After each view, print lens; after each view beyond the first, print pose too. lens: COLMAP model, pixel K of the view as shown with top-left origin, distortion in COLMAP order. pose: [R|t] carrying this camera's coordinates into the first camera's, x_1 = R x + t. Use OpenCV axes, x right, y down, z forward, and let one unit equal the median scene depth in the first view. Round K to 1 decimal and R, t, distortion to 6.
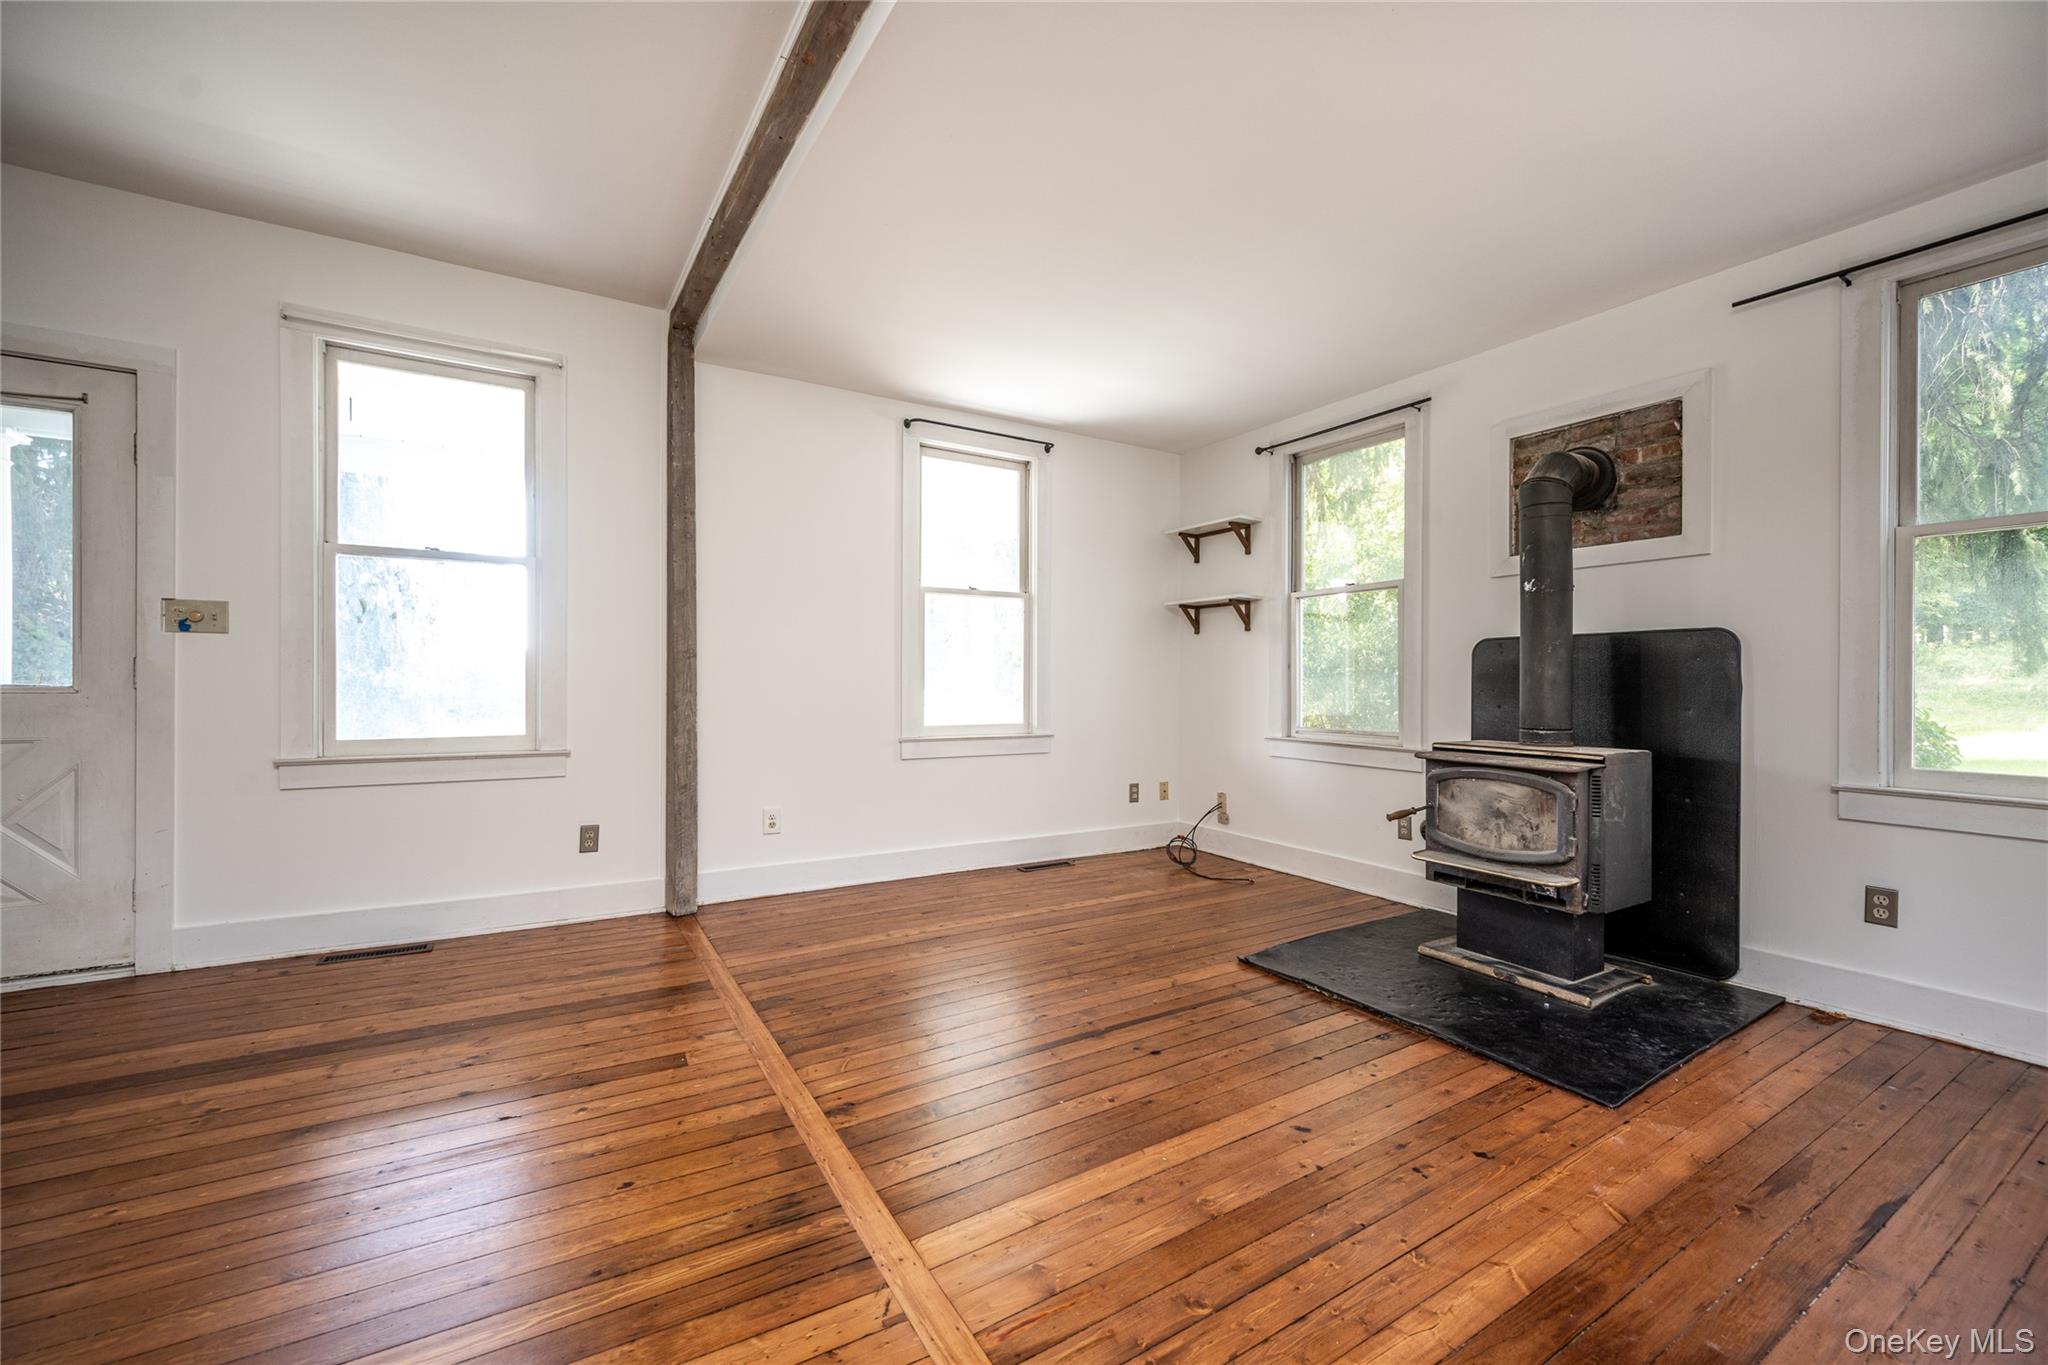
lens RADIAL K [[810.5, 0, 1009.3], [0, 810.5, 681.2], [0, 0, 1]] dist [-0.001603, -0.000137]
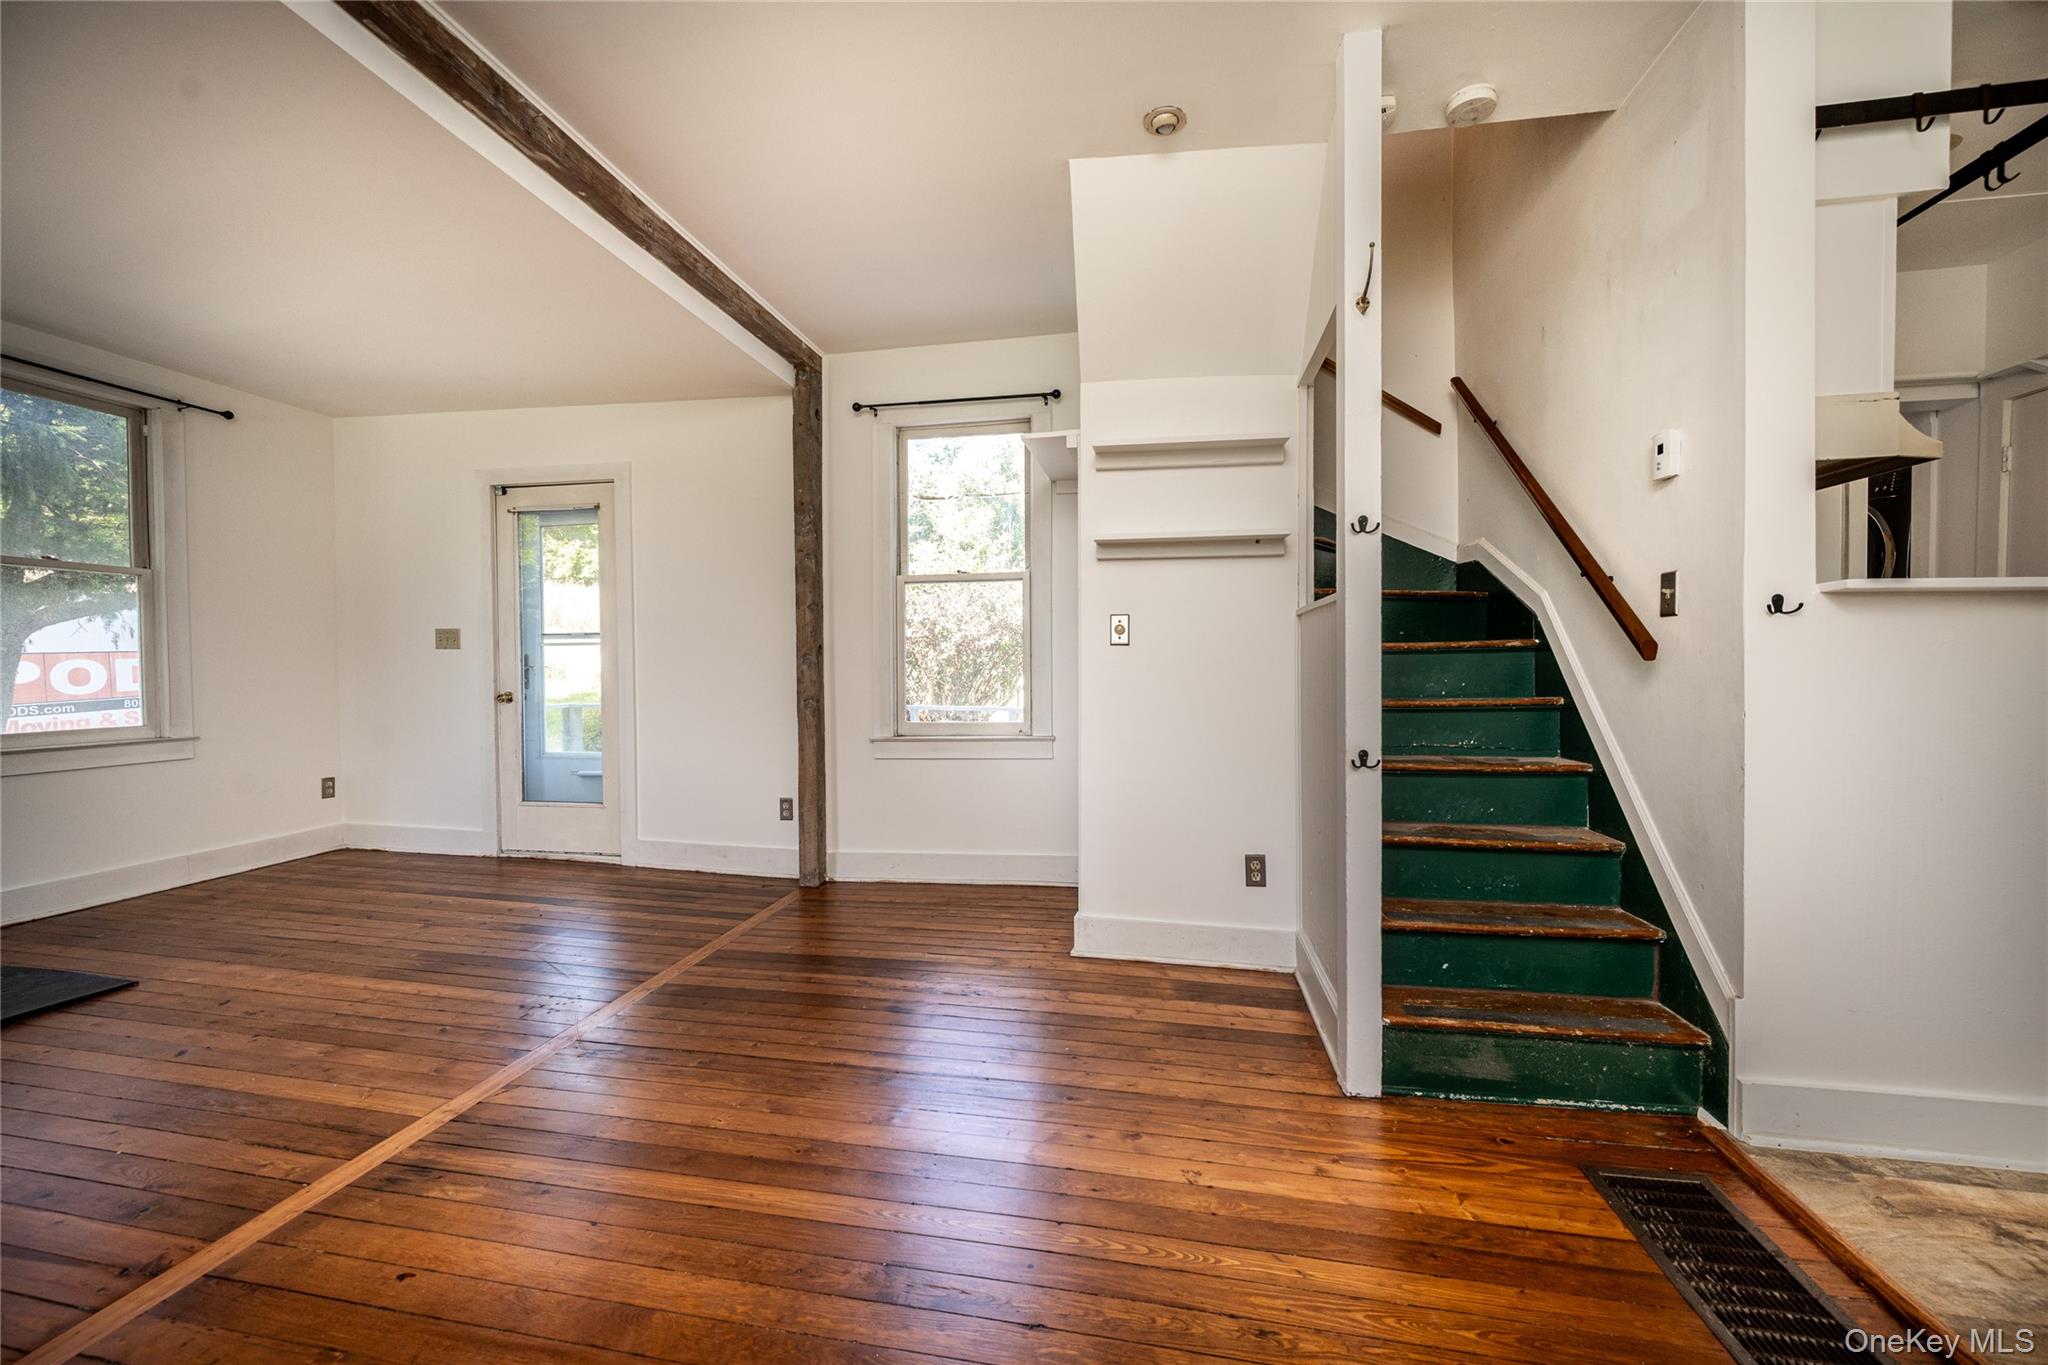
lens RADIAL K [[810.5, 0, 1009.3], [0, 810.5, 681.2], [0, 0, 1]] dist [-0.001603, -0.000137]
pose [[-0.739608, -0.017367, 0.672814, -0.844676], [0.000437, 0.999654, 0.026284, -0.014267], [-0.673038, 0.019734, -0.739345, 0.668781]]
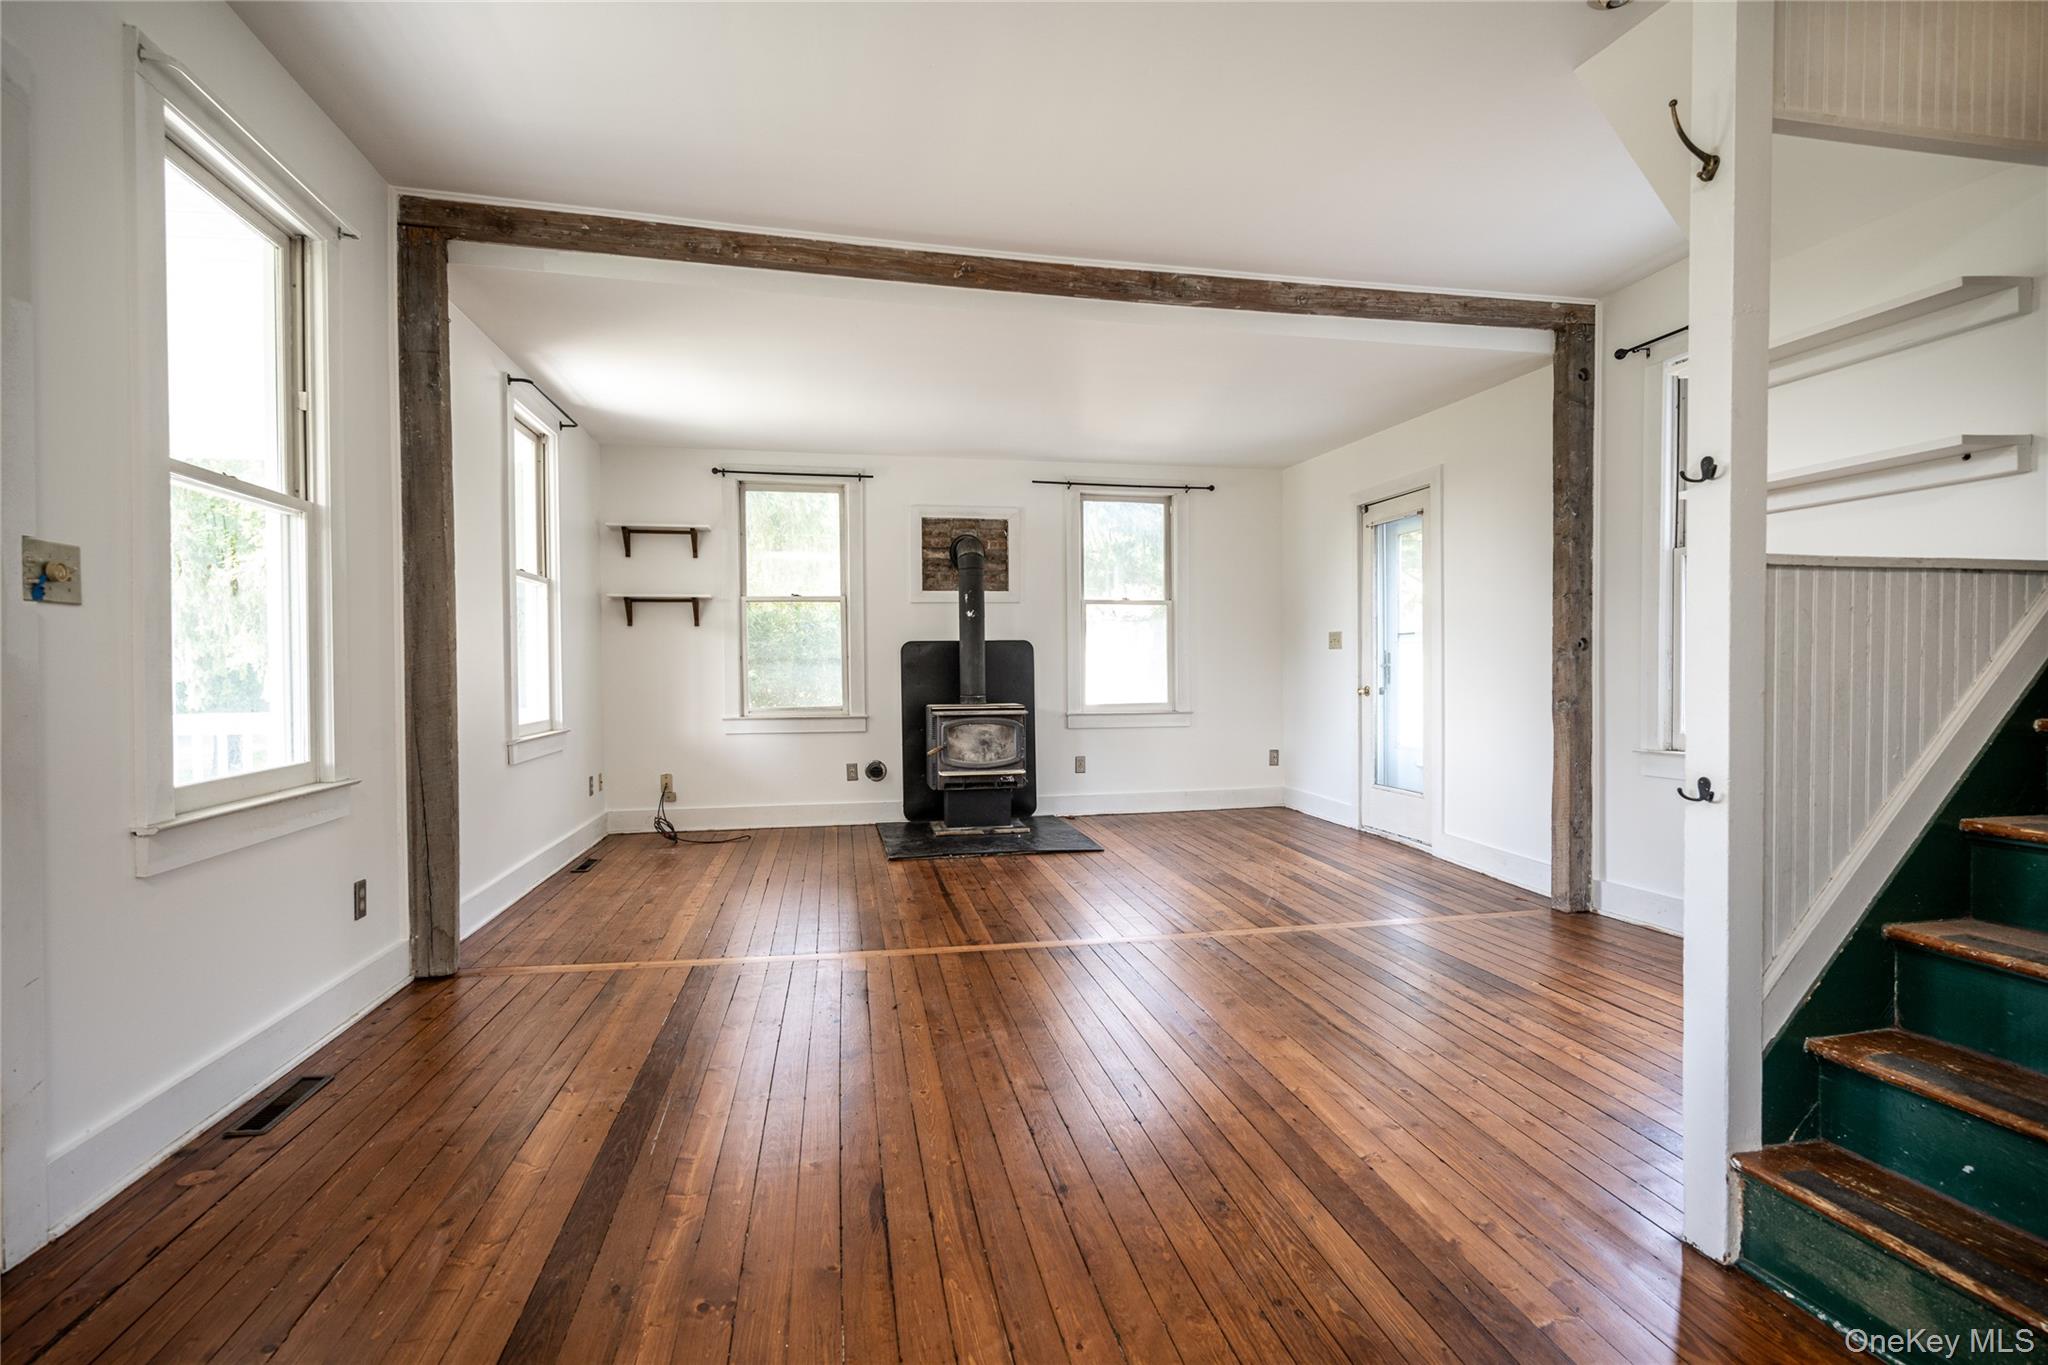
lens RADIAL K [[973.4, 0, 1031.2], [0, 973.4, 685.1], [0, 0, 1]] dist [0.001156, 0.000027]
pose [[0.337130, -0.026487, 0.941085, -1.298564], [0.009641, 0.999649, 0.024681, -0.014033], [-0.941409, 0.000752, 0.337267, 0.166016]]
